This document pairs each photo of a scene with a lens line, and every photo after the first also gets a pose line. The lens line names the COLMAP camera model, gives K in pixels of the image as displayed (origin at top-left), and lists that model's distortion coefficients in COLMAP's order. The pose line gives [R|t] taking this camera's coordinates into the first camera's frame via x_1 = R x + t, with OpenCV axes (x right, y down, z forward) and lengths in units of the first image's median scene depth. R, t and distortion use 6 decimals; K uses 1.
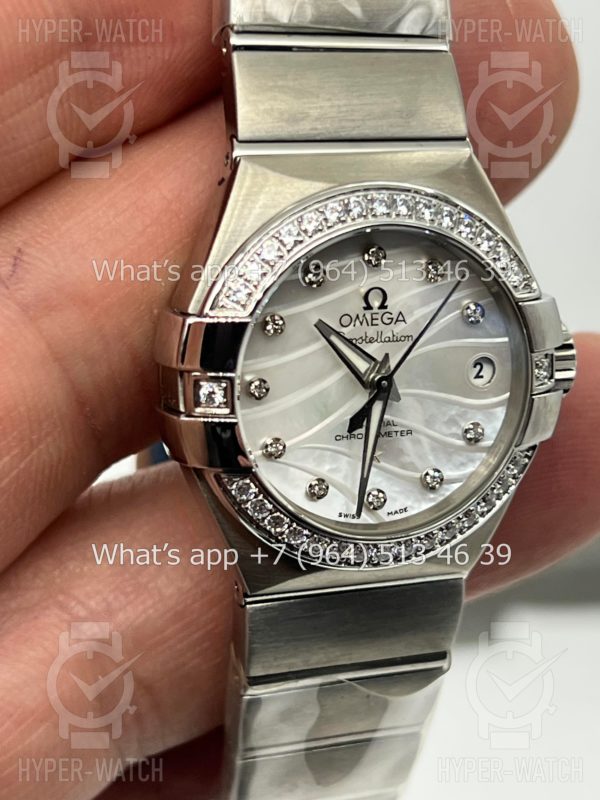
lens RADIAL K [[1857.6, 0, 300.0], [0, 1857.6, 400.0], [0, 0, 1]] dist [0.213099, 0.262040]
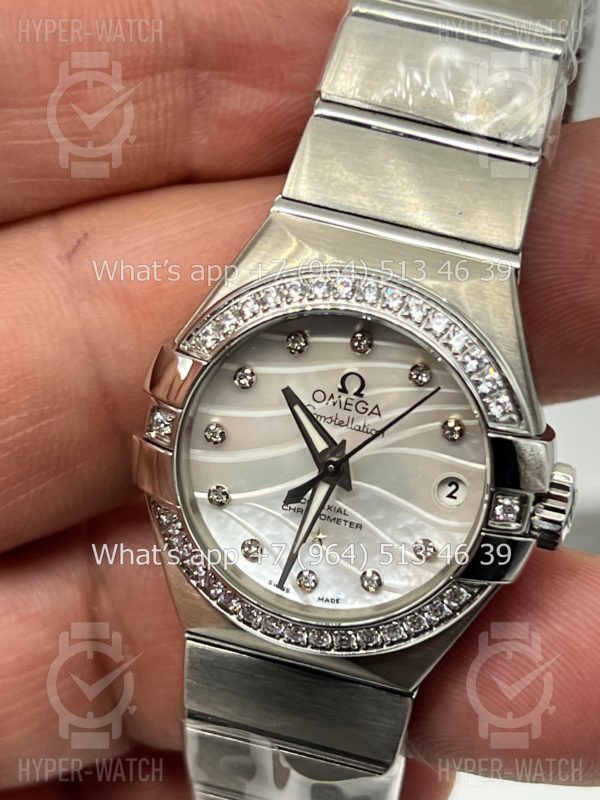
lens RADIAL K [[1857.6, 0, 300.0], [0, 1857.6, 400.0], [0, 0, 1]] dist [0.213099, 0.262040]
pose [[0.851761, 0.290075, -0.436303, 0.445152], [-0.300078, 0.952726, 0.047600, -0.084196], [0.429485, 0.090381, 0.898540, 0.102443]]
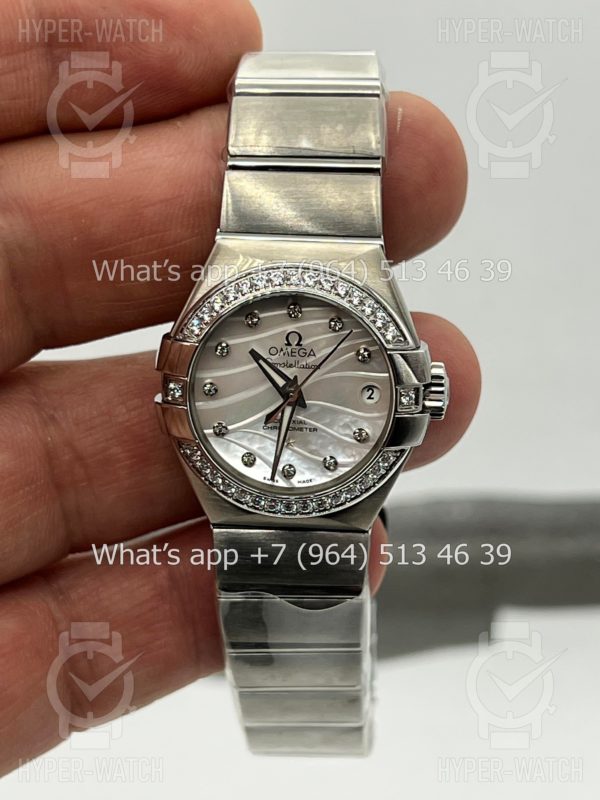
lens RADIAL K [[1857.6, 0, 300.0], [0, 1857.6, 400.0], [0, 0, 1]] dist [0.213099, 0.262040]
pose [[0.931109, 0.116801, -0.345533, 0.566470], [-0.106035, 0.993106, 0.049967, -0.080348], [0.348987, -0.009886, 0.937076, -0.406391]]
